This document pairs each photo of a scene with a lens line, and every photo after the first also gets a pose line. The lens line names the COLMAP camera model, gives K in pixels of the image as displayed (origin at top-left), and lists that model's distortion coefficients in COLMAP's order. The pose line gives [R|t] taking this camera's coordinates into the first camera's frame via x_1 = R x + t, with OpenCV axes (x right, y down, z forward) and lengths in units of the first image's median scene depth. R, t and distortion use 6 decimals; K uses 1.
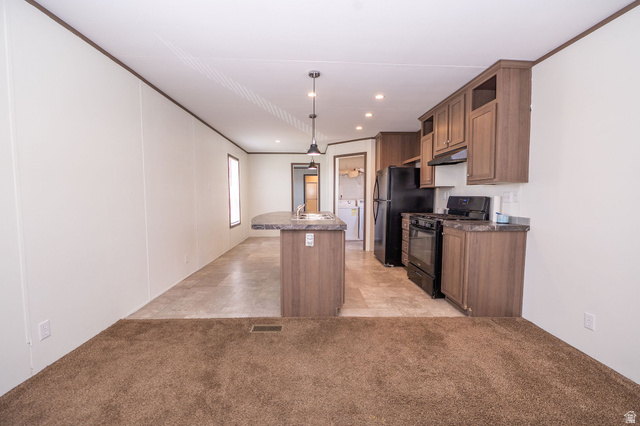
lens RADIAL K [[253.2, 0, 322.5], [0, 253.2, 211.4], [0, 0, 1]] dist [-0.010209, -0.000026]
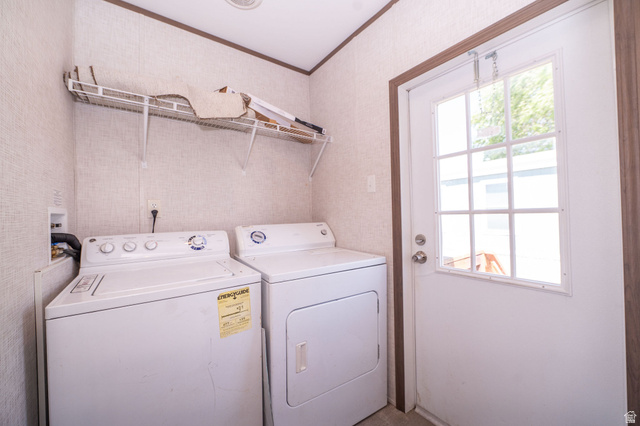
lens RADIAL K [[253.2, 0, 322.5], [0, 253.2, 211.4], [0, 0, 1]] dist [-0.010209, -0.000026]
pose [[0.834253, -0.011134, 0.551270, 0.203348], [0.056437, 0.996269, -0.065287, -0.117126], [-0.548486, 0.085578, 0.831769, 2.028704]]
